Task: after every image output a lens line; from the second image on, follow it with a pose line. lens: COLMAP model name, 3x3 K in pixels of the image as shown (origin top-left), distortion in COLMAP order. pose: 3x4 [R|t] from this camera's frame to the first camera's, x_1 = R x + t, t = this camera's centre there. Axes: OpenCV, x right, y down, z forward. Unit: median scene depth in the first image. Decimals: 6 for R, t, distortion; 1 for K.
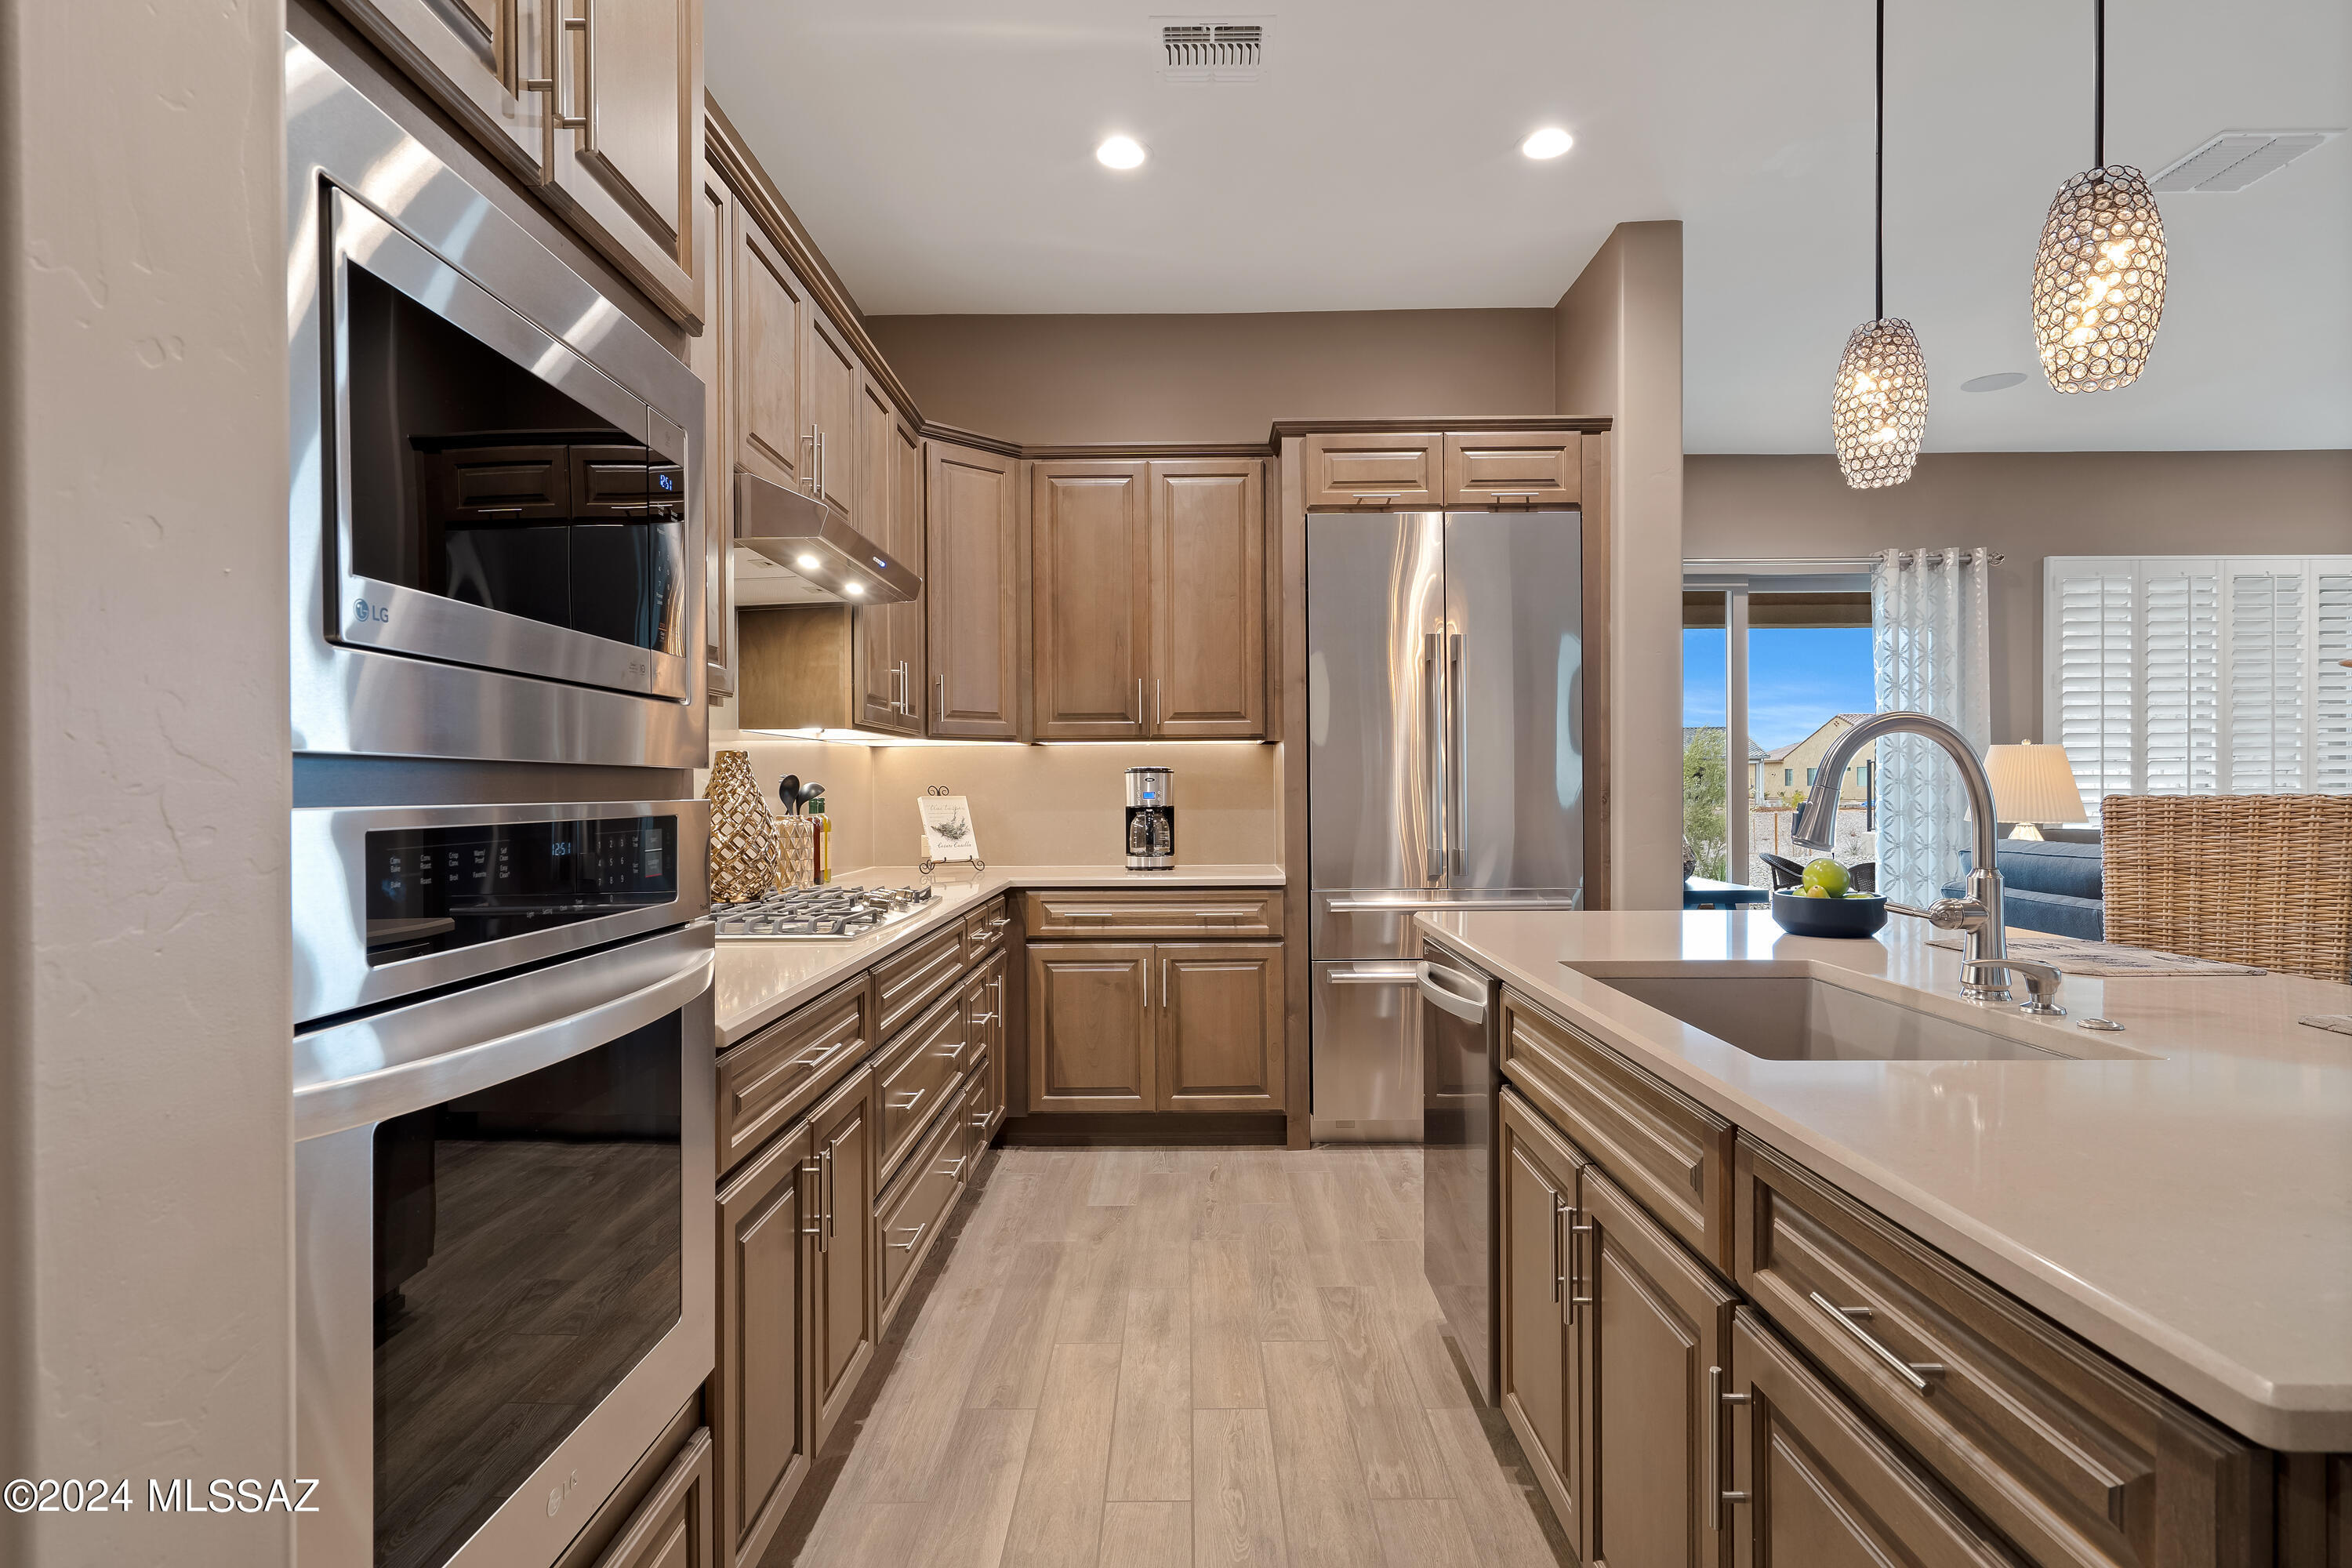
lens RADIAL K [[1235.8, 0, 1177.9], [0, 1235.8, 791.1], [0, 0, 1]] dist [0.000236, -0.001737]
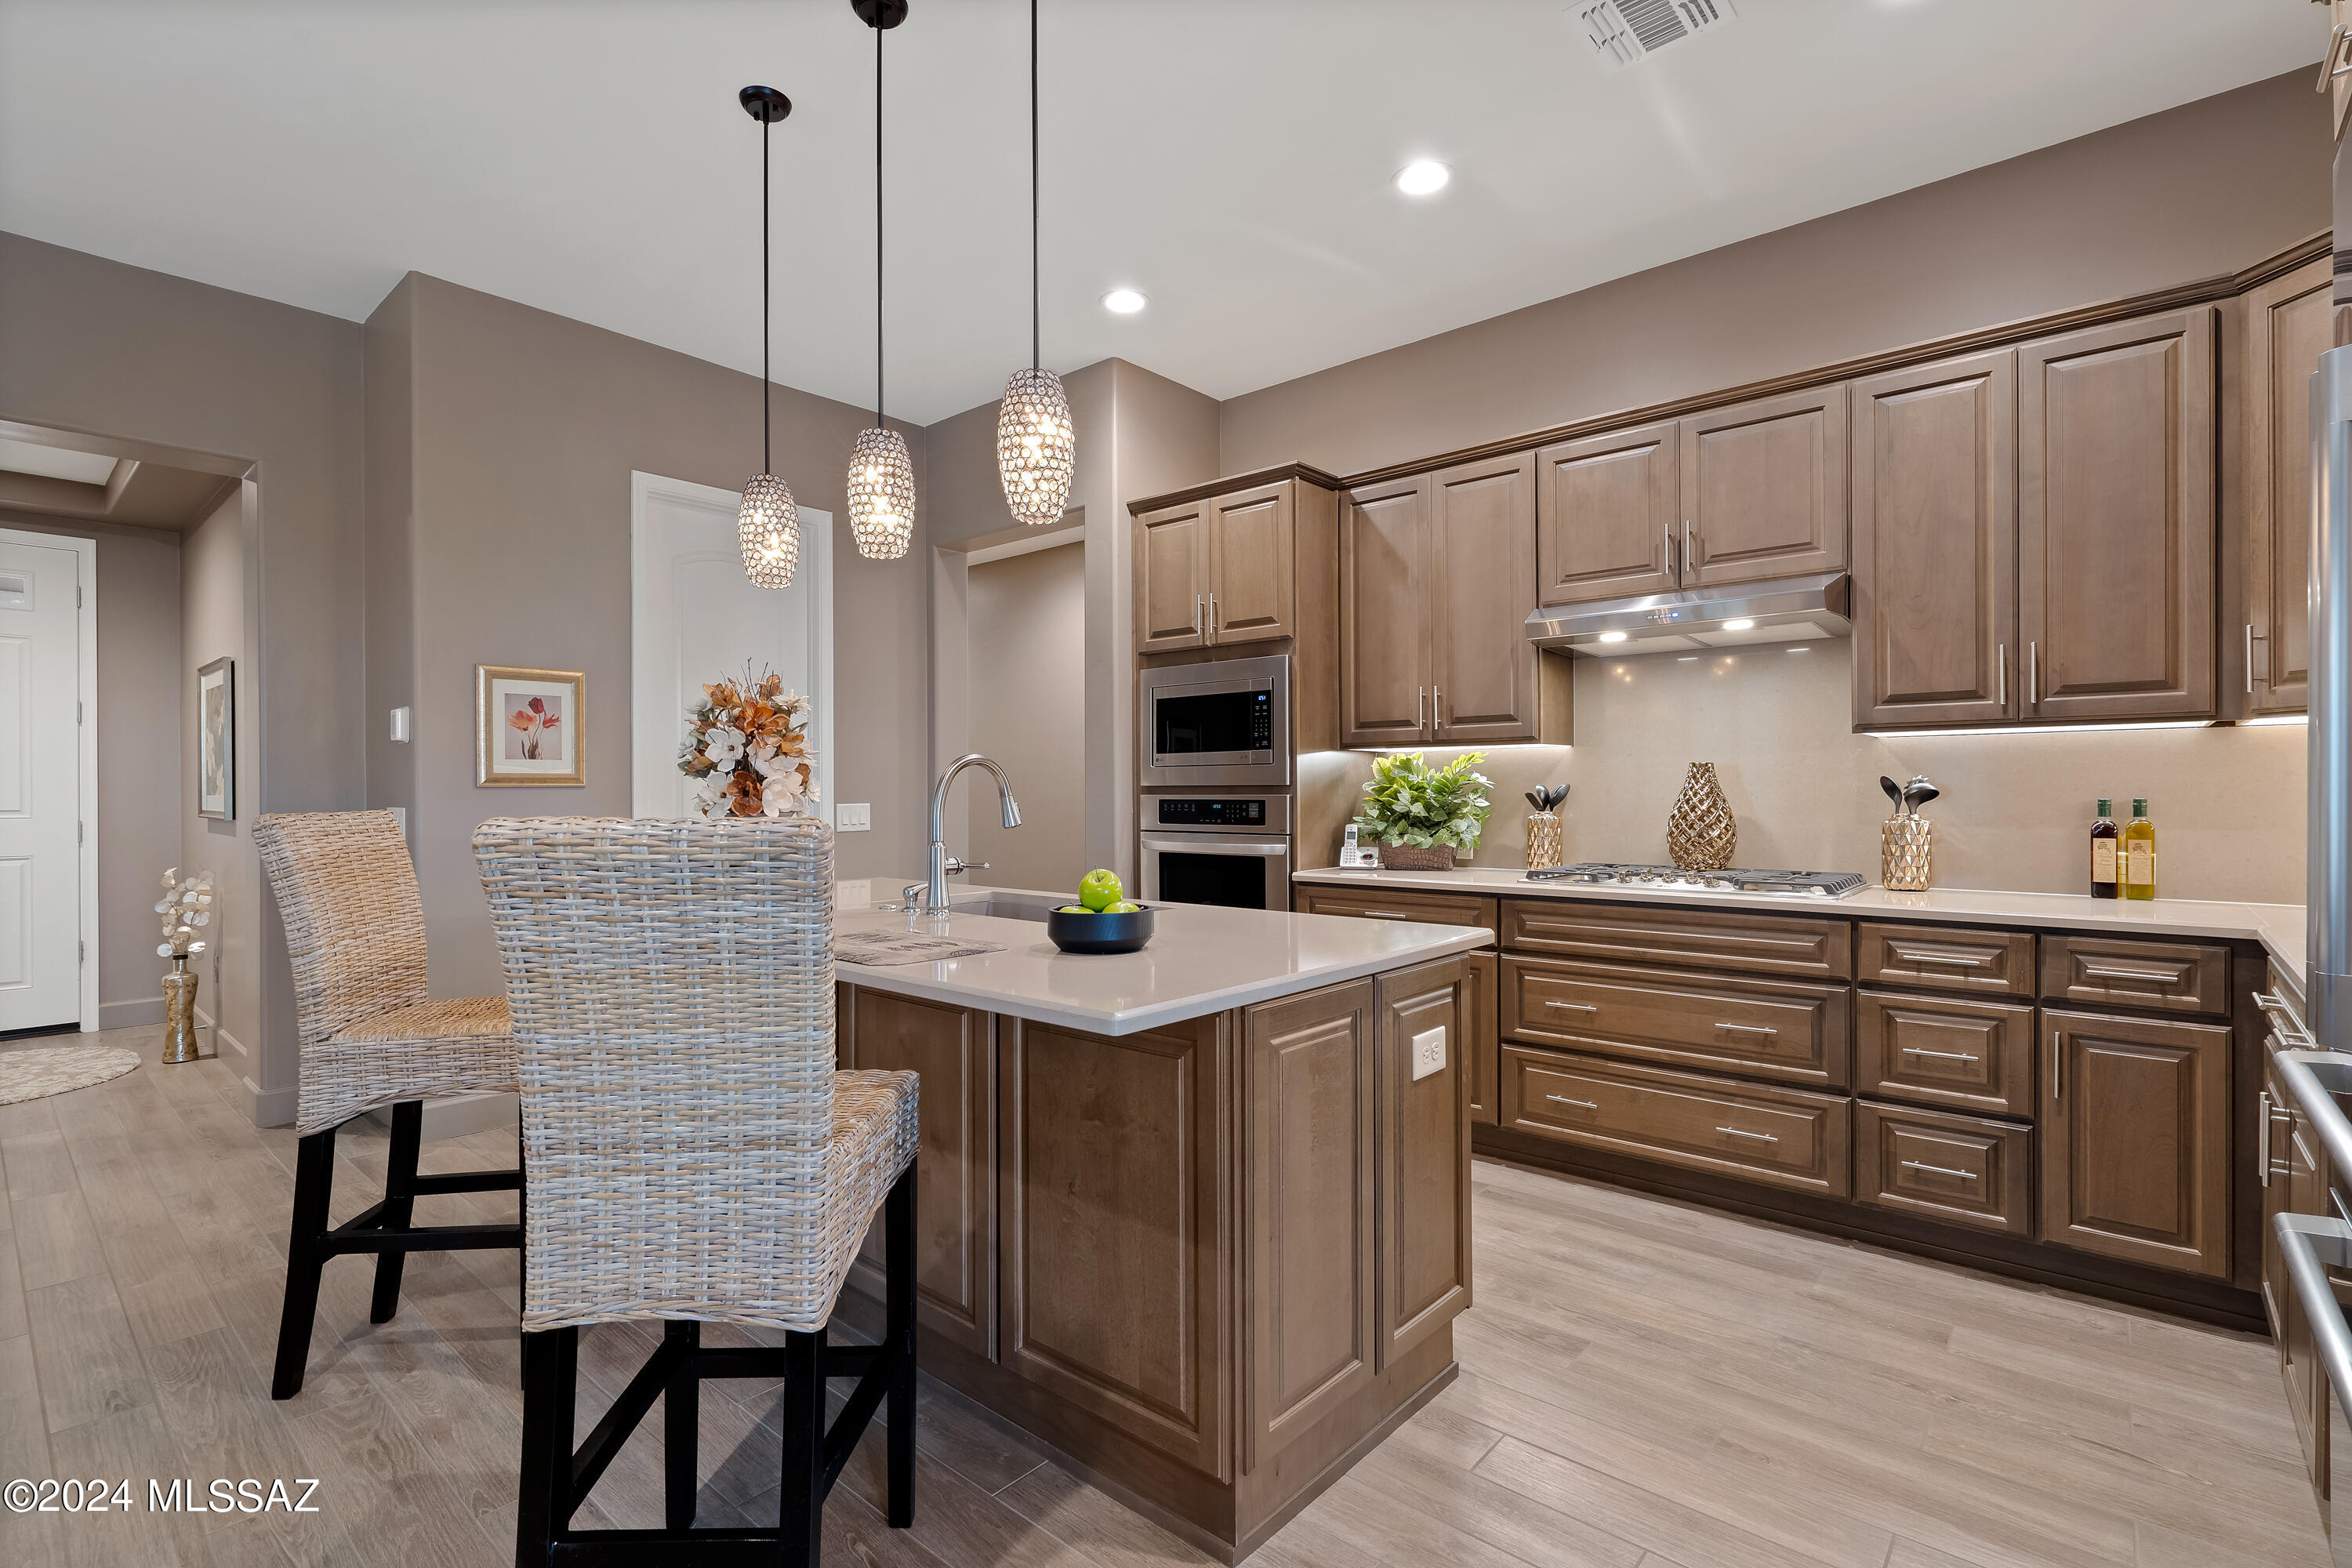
lens RADIAL K [[1083.4, 0, 1177.7], [0, 1083.4, 788.9], [0, 0, 1]] dist [-0.006084, 0.003081]
pose [[-0.651939, 0.006952, -0.758240, 0.756533], [0.005922, 0.999974, 0.004077, -0.008856], [0.758248, -0.001832, -0.651963, 1.069142]]
